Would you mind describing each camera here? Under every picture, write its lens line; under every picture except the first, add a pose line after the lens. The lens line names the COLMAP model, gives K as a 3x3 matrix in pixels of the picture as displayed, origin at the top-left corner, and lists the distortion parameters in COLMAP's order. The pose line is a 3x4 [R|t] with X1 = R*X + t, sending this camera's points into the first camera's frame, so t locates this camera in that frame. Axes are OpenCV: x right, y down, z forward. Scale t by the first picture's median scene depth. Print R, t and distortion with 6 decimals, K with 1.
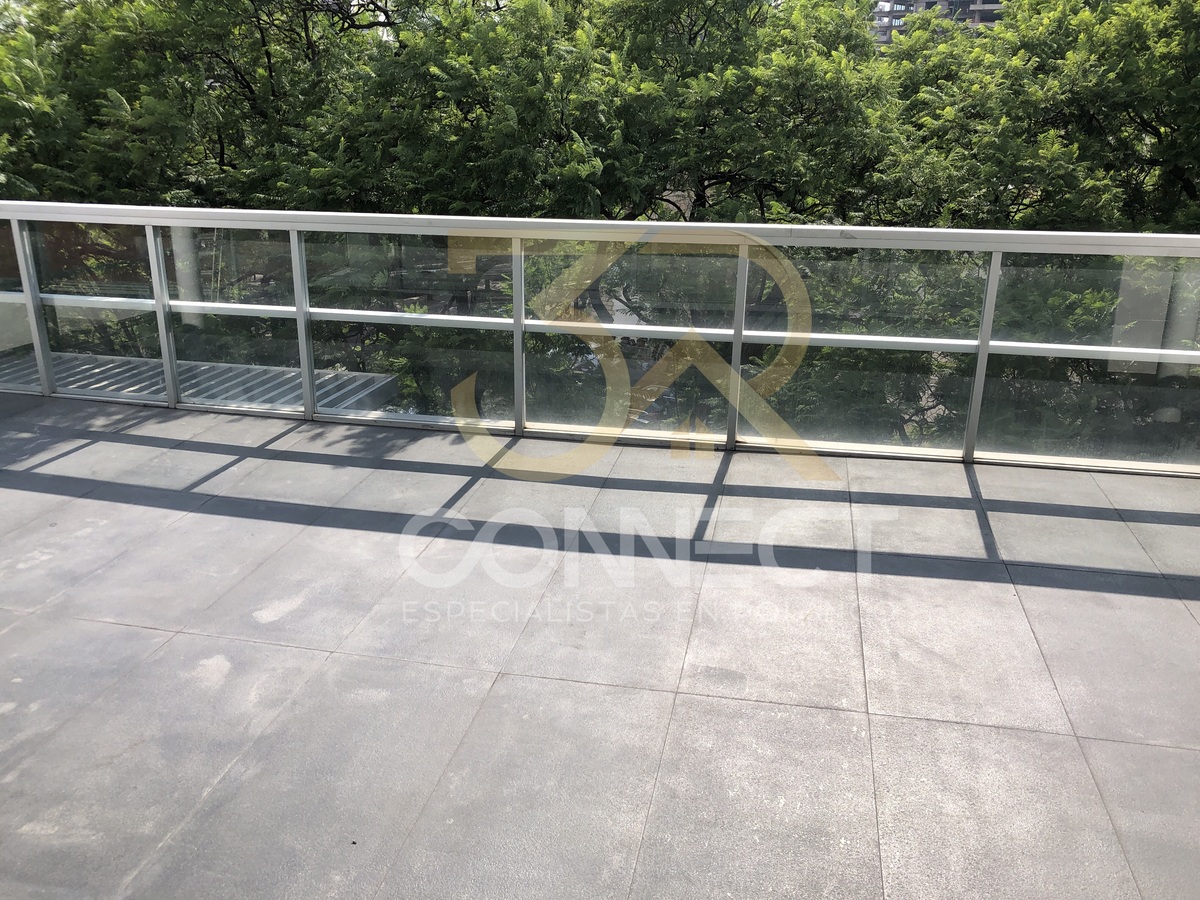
lens RADIAL K [[990.7, 0, 598.2], [0, 990.7, 452.7], [0, 0, 1]] dist [0.010731, 0.003116]
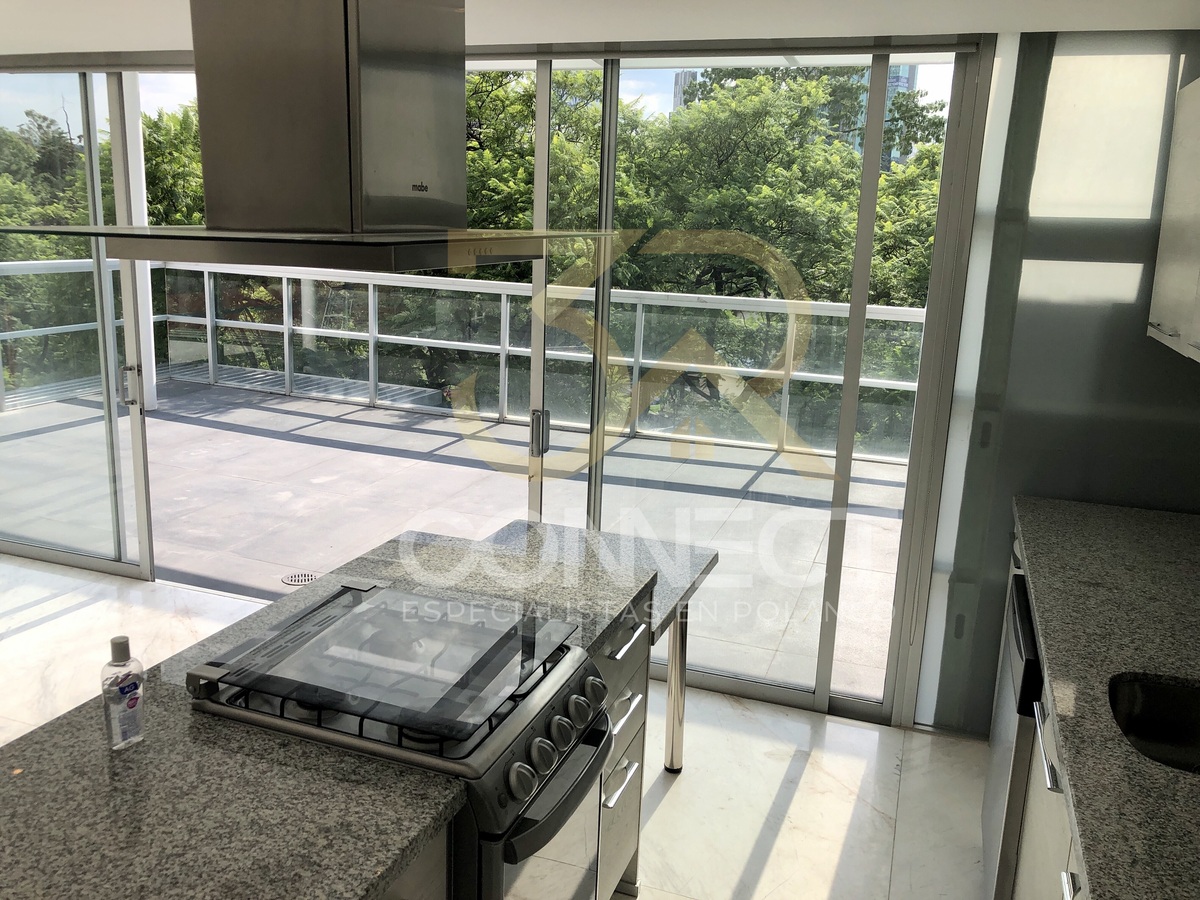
lens RADIAL K [[990.7, 0, 586.0], [0, 990.7, 446.9], [0, 0, 1]] dist [0.010731, 0.003116]
pose [[0.988619, 0.066922, -0.134737, 0.276351], [-0.079866, 0.992451, -0.093068, 0.162364], [0.127492, 0.102769, 0.986501, -0.516169]]
